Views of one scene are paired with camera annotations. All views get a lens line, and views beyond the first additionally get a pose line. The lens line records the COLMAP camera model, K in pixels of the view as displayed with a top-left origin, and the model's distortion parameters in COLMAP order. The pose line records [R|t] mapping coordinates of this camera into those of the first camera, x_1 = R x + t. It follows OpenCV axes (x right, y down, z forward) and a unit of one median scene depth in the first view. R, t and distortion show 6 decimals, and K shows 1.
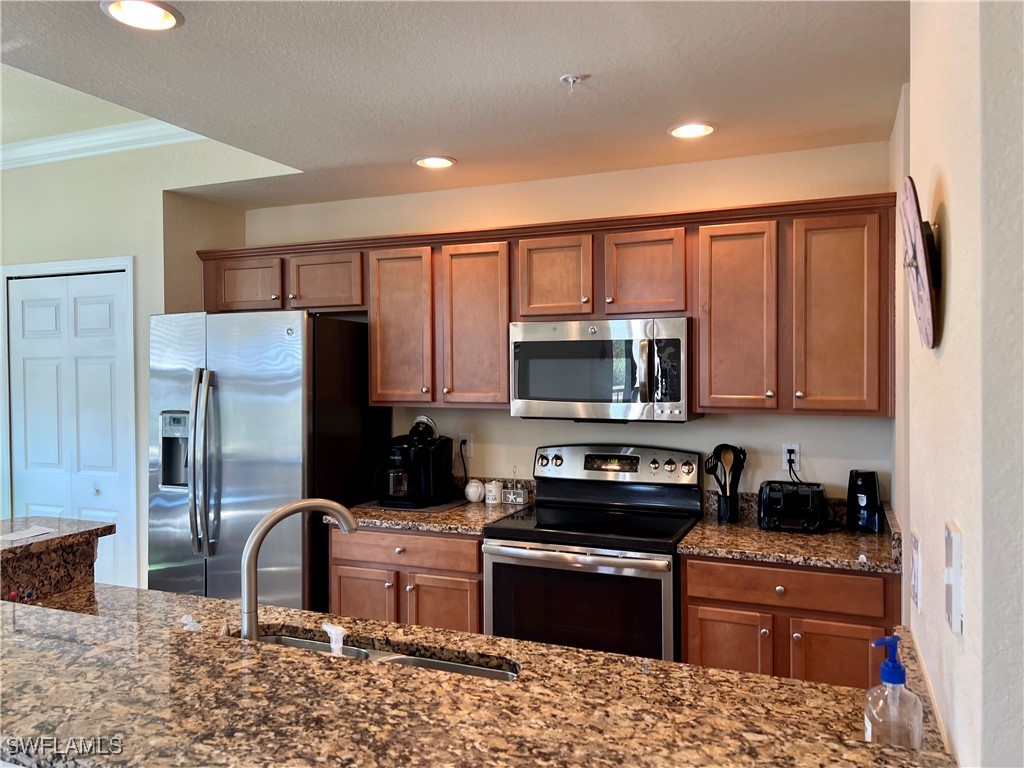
lens RADIAL K [[775.9, 0, 511.3], [0, 775.9, 375.9], [0, 0, 1]] dist [0.064896, -0.065949]
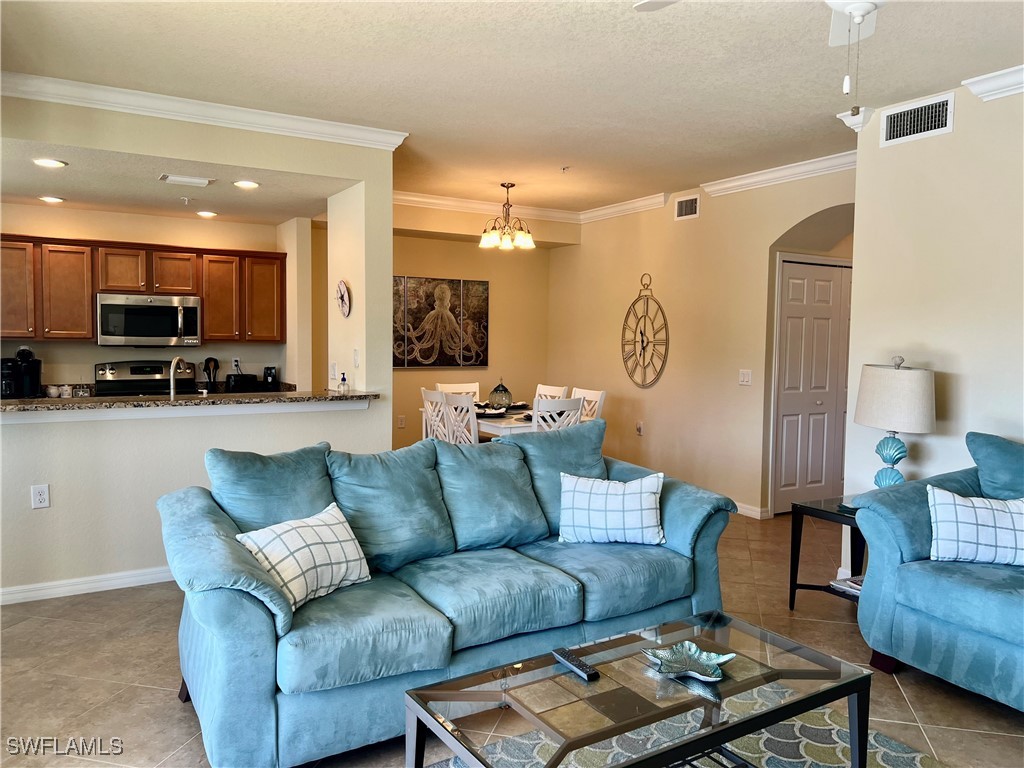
lens RADIAL K [[751.1, 0, 512.7], [0, 751.1, 380.4], [0, 0, 1]] dist [0.092082, -0.125410]
pose [[0.577035, -0.035522, 0.815947, -0.913534], [-0.009421, 0.998698, 0.050141, 0.036747], [-0.816665, -0.036620, 0.575949, -0.838631]]
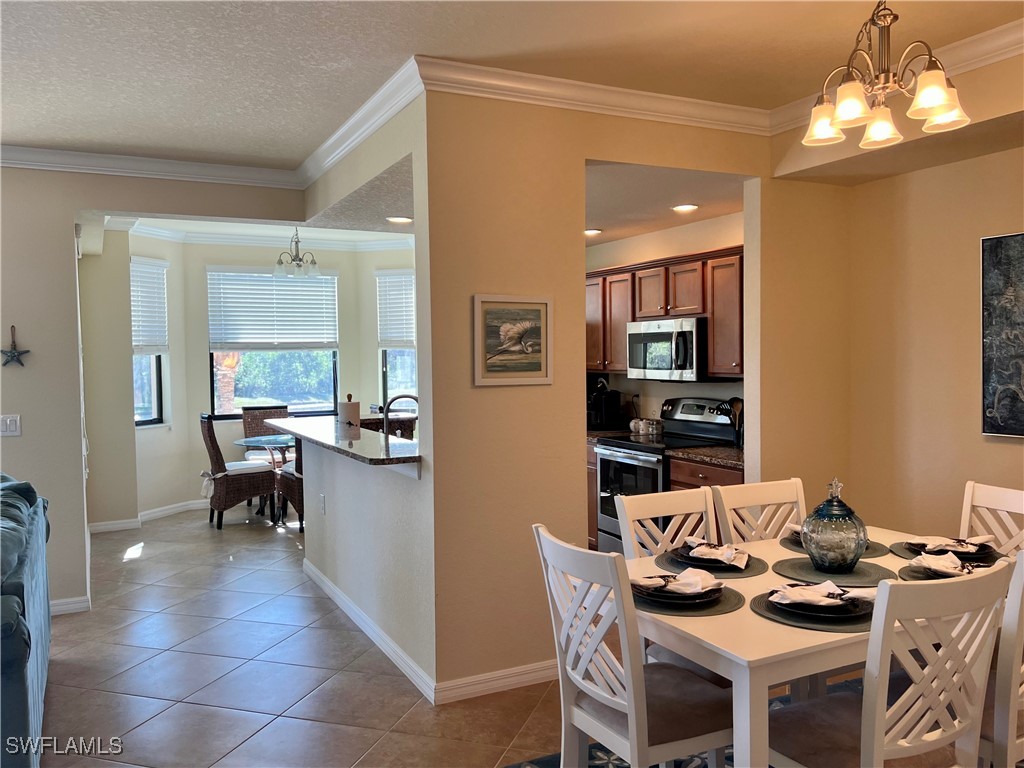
lens RADIAL K [[766.9, 0, 517.7], [0, 766.9, 387.8], [0, 0, 1]] dist [0.049881, -0.069634]
pose [[0.783753, 0.025901, -0.620533, 0.739767], [-0.000523, 0.999157, 0.041044, 0.004535], [0.621073, -0.031844, 0.783106, -0.398744]]
